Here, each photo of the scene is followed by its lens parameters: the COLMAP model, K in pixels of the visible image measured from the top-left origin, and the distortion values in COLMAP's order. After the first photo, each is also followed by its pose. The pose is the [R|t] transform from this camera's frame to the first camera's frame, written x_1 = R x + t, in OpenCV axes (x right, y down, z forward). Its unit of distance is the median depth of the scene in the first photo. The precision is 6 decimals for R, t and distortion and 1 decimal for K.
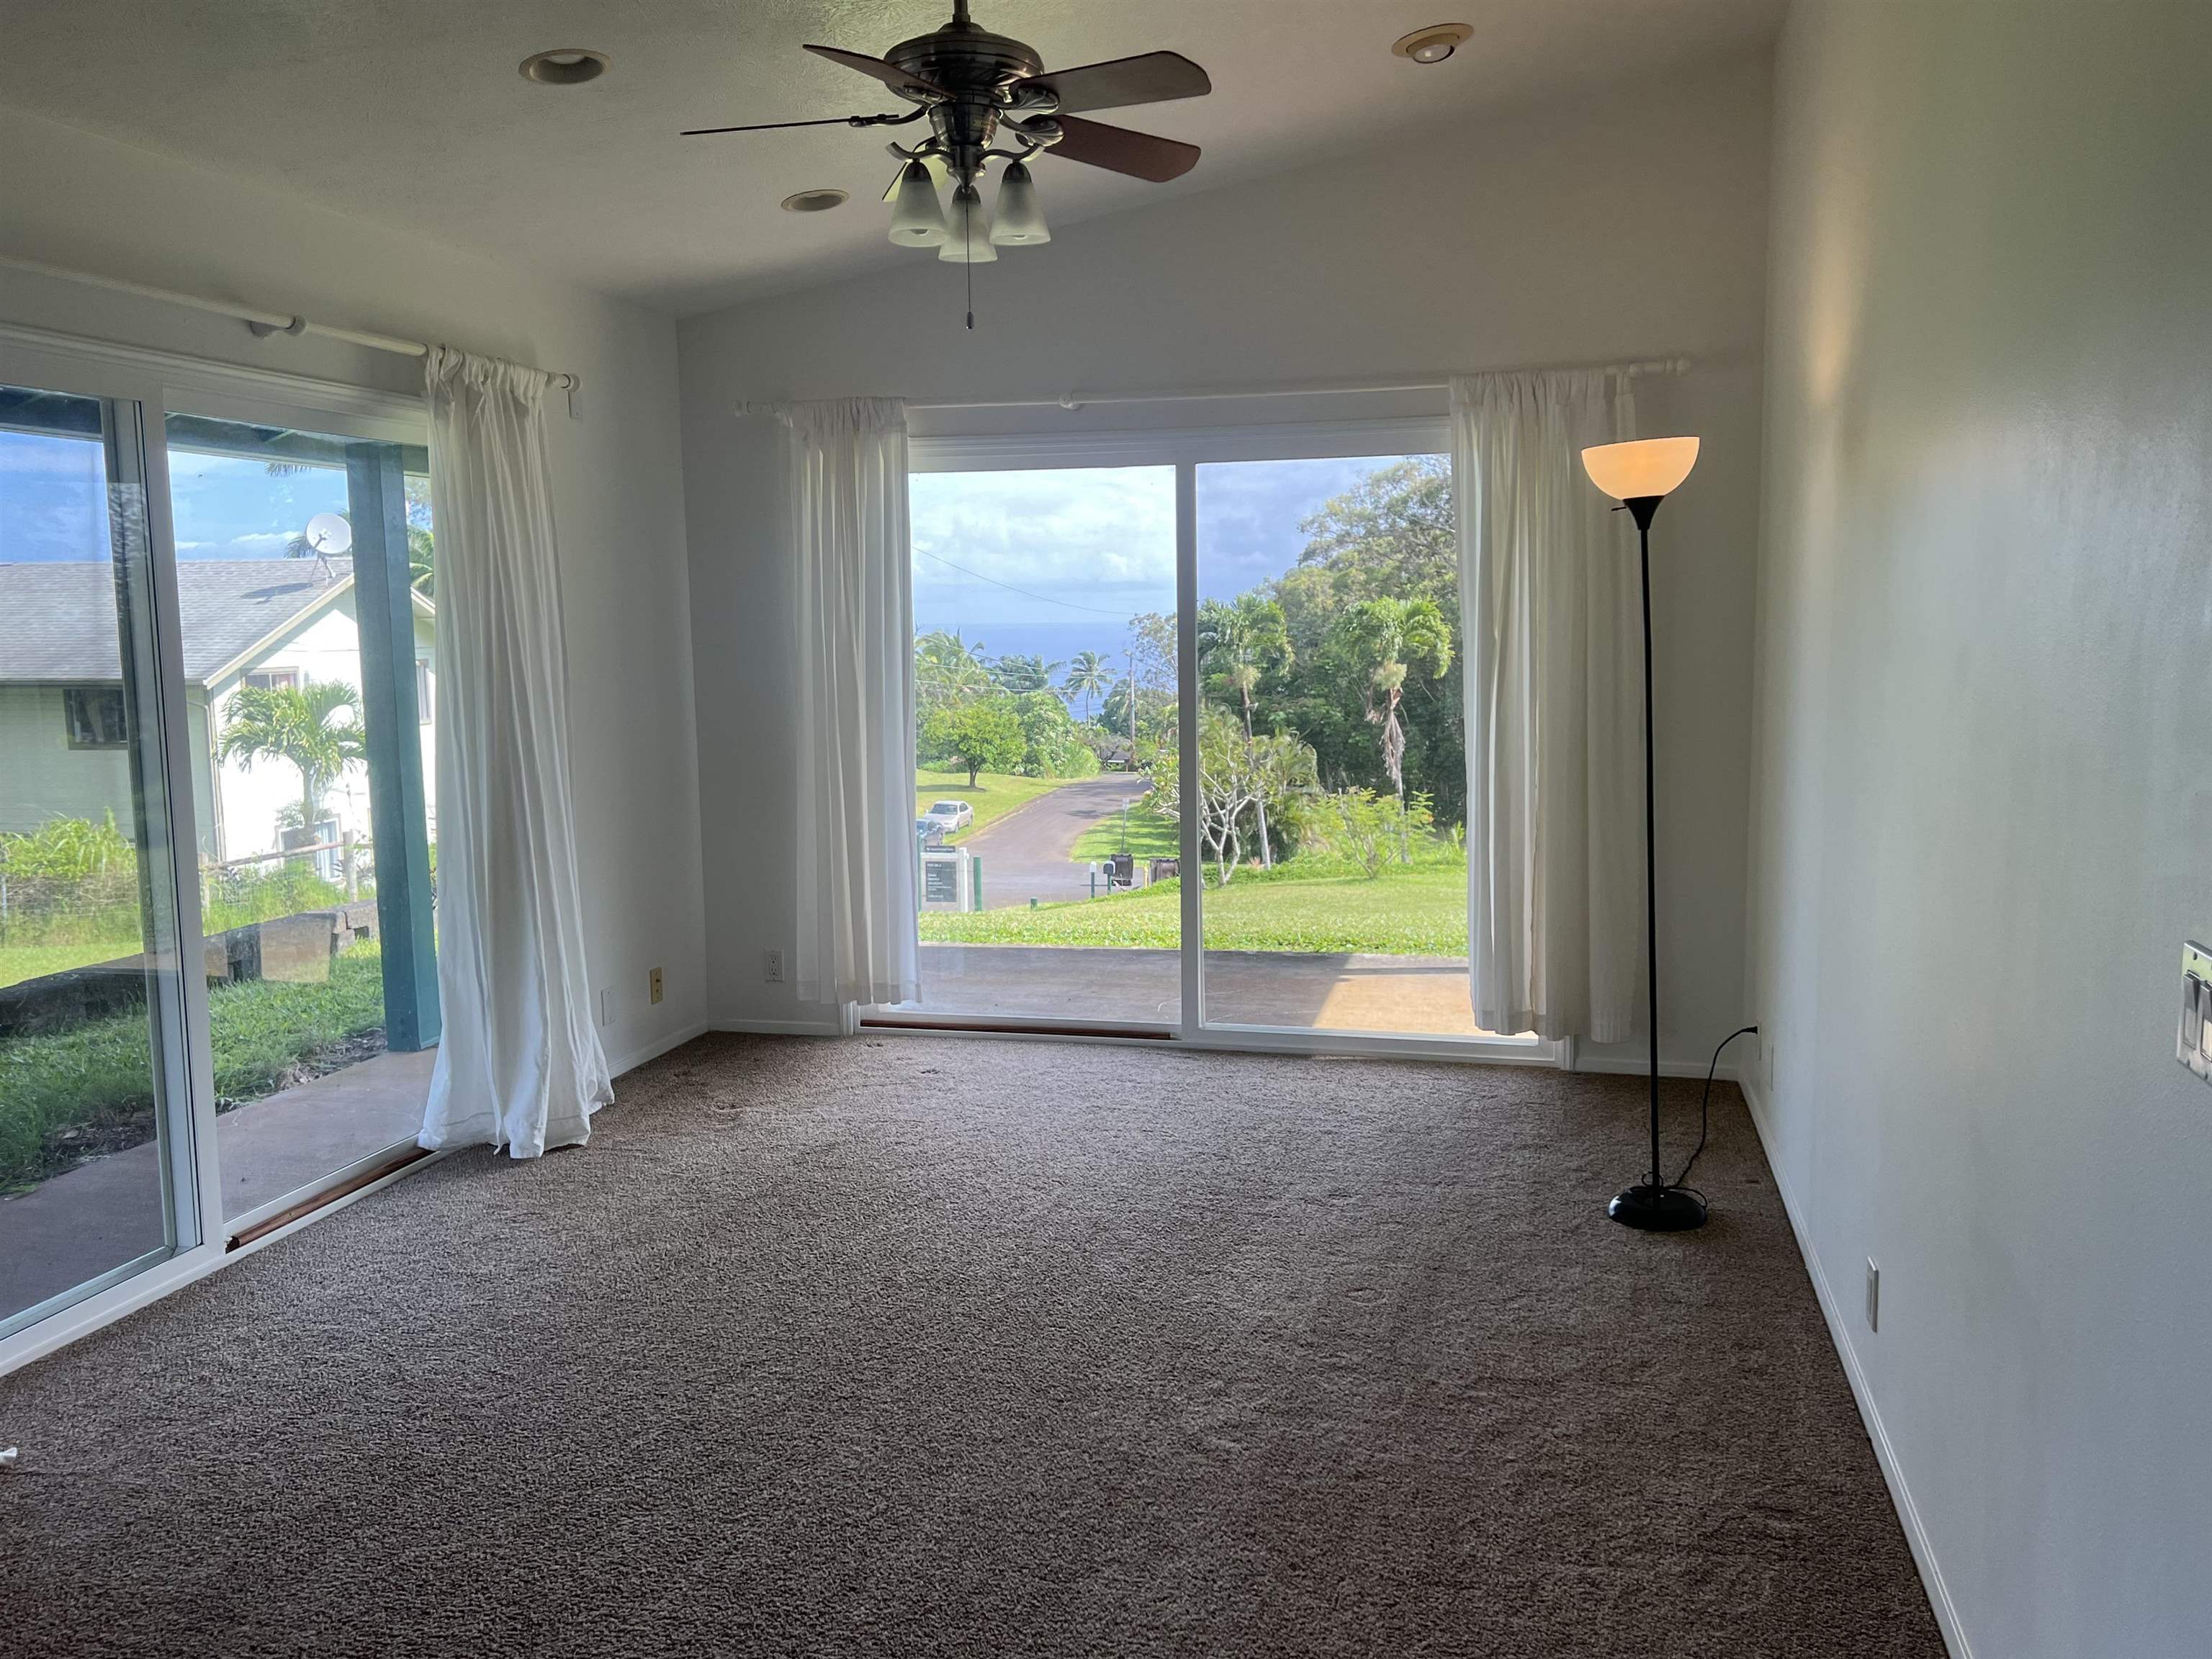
lens RADIAL K [[1795.5, 0, 1110.6], [0, 1795.5, 835.2], [0, 0, 1]] dist [0.045788, -0.005380]
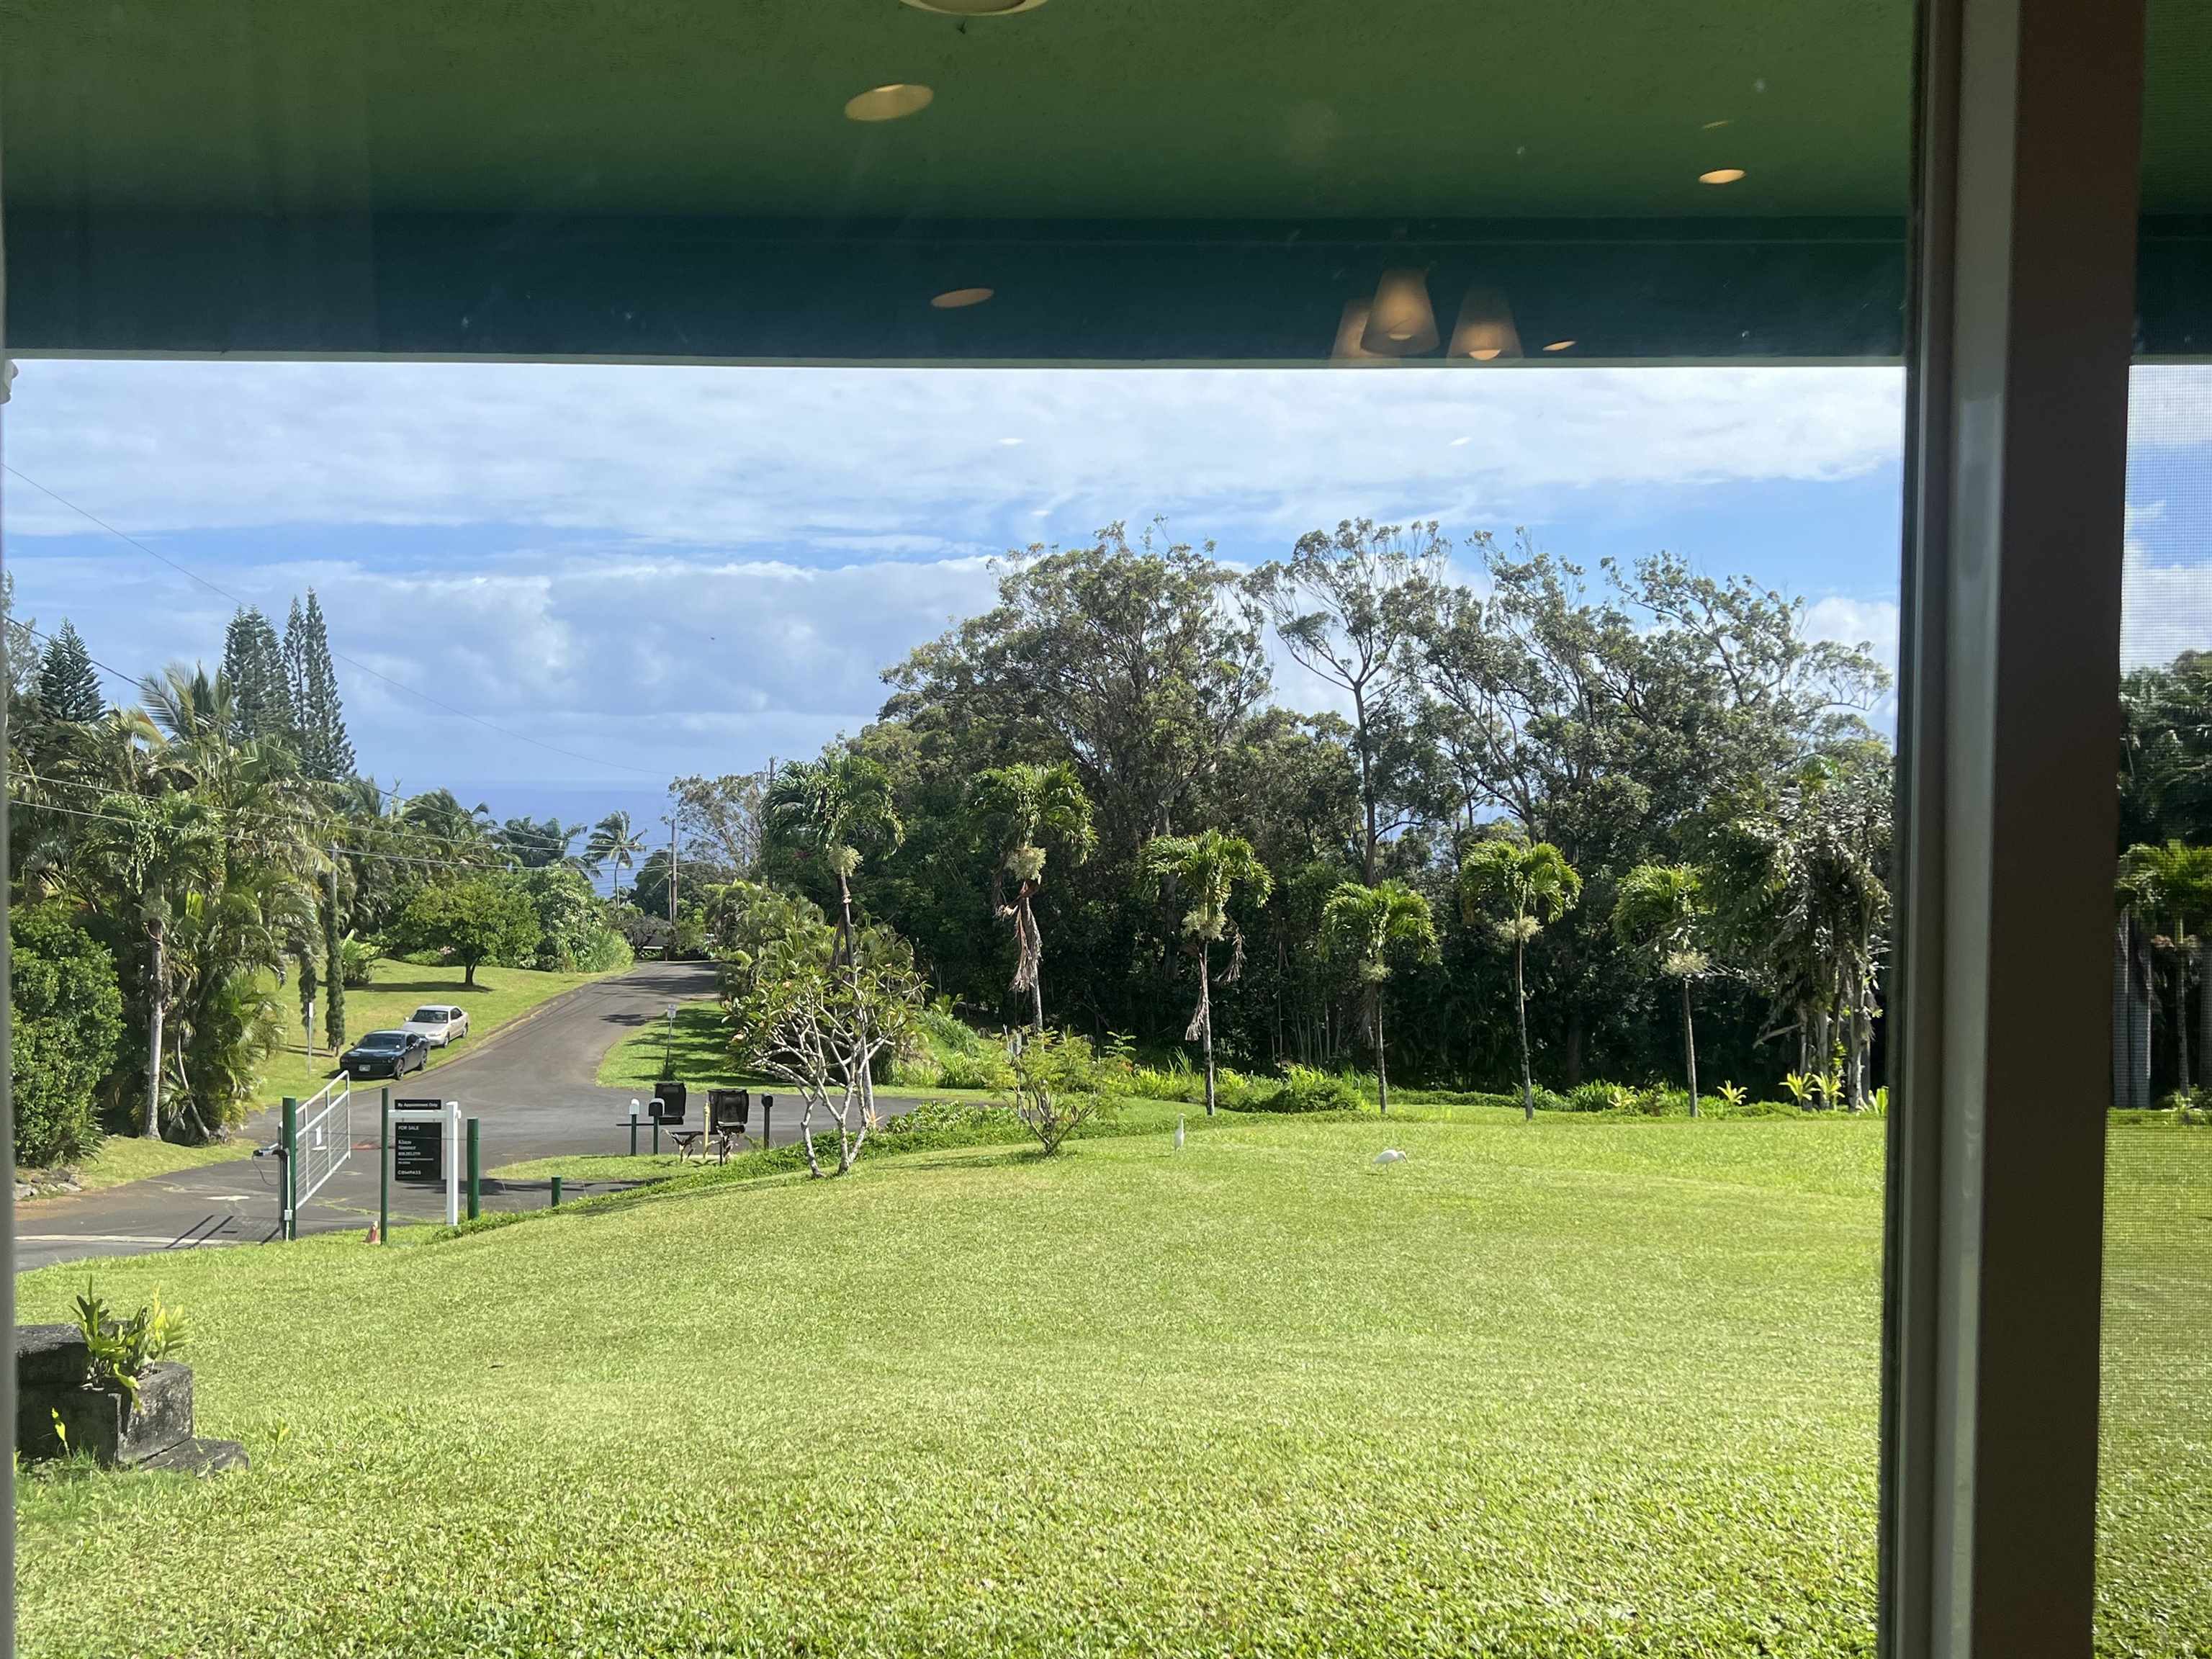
lens RADIAL K [[2024.2, 0, 1106.9], [0, 2024.2, 847.7], [0, 0, 1]] dist [0.114049, 0.000000]
pose [[0.974744, 0.013337, 0.222927, -0.009755], [0.006220, 0.996207, -0.086795, -0.016083], [-0.223239, 0.085989, 0.970963, 0.115890]]
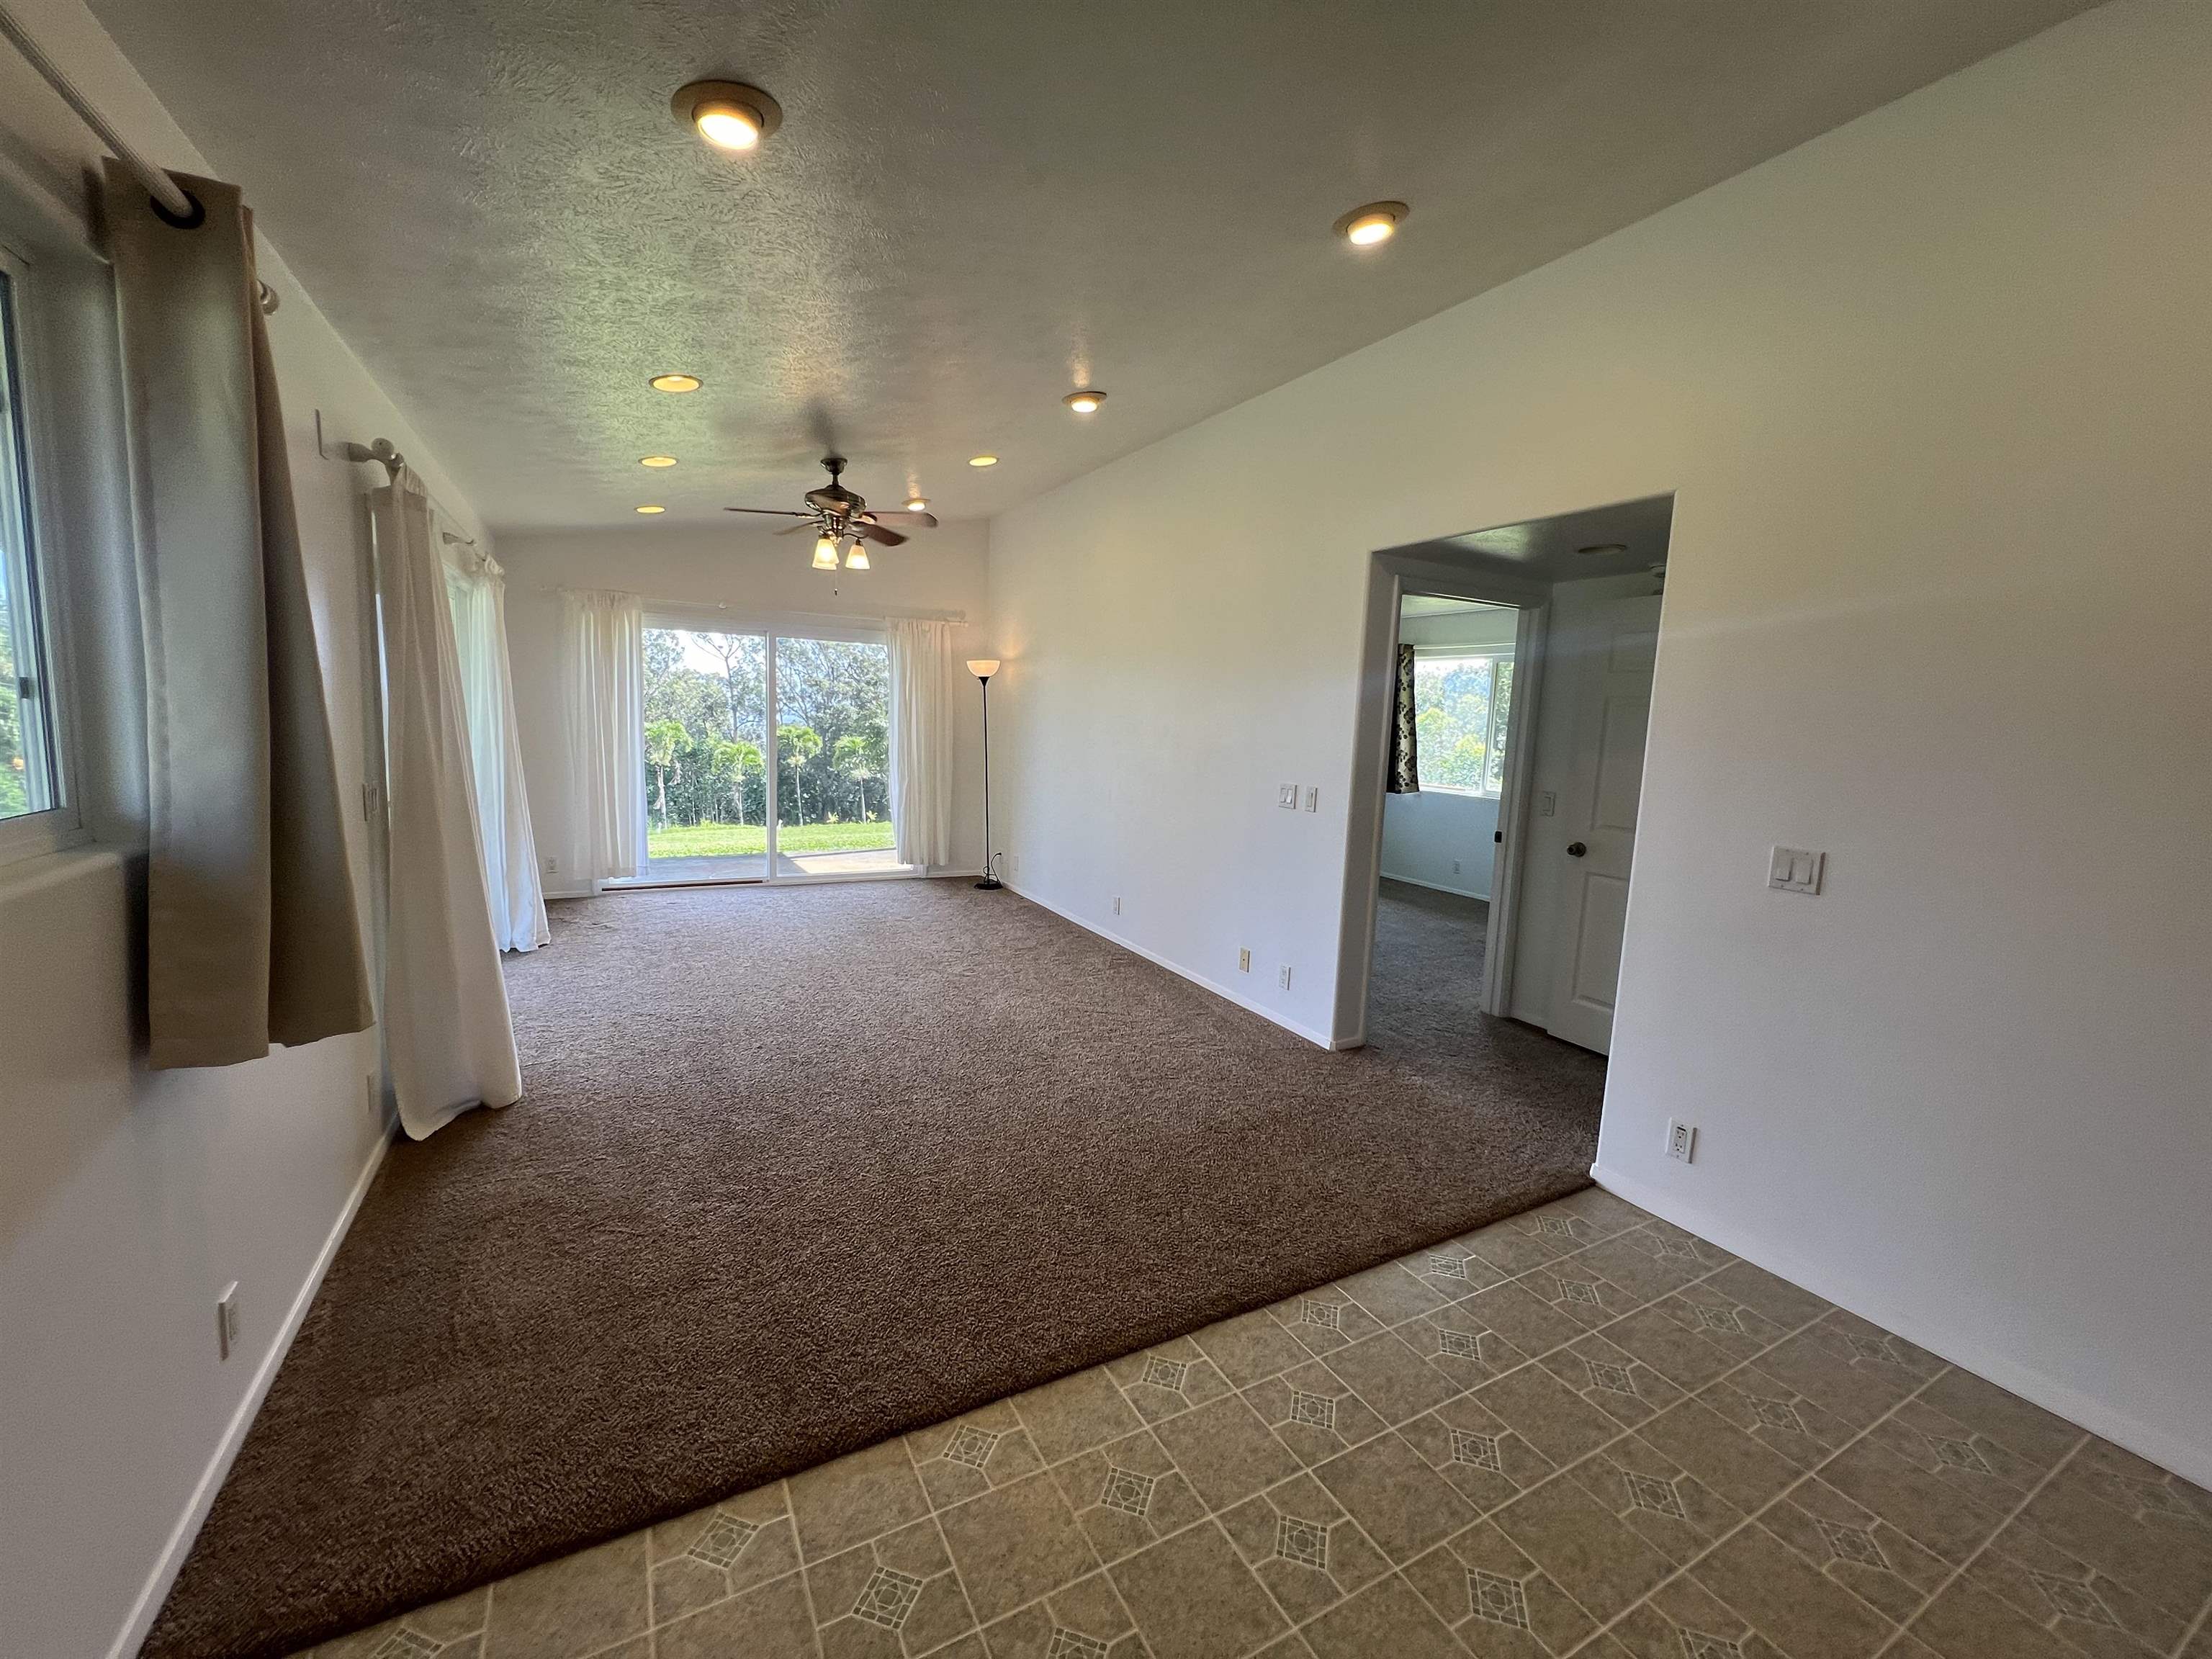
lens RADIAL K [[894.0, 0, 1100.3], [0, 894.0, 823.6], [0, 0, 1]] dist [0.009702, 0.000279]
pose [[0.738588, -0.039761, 0.672983, -0.060046], [0.035063, 0.999174, 0.020552, 0.004048], [-0.673245, 0.008417, 0.739372, -0.022026]]
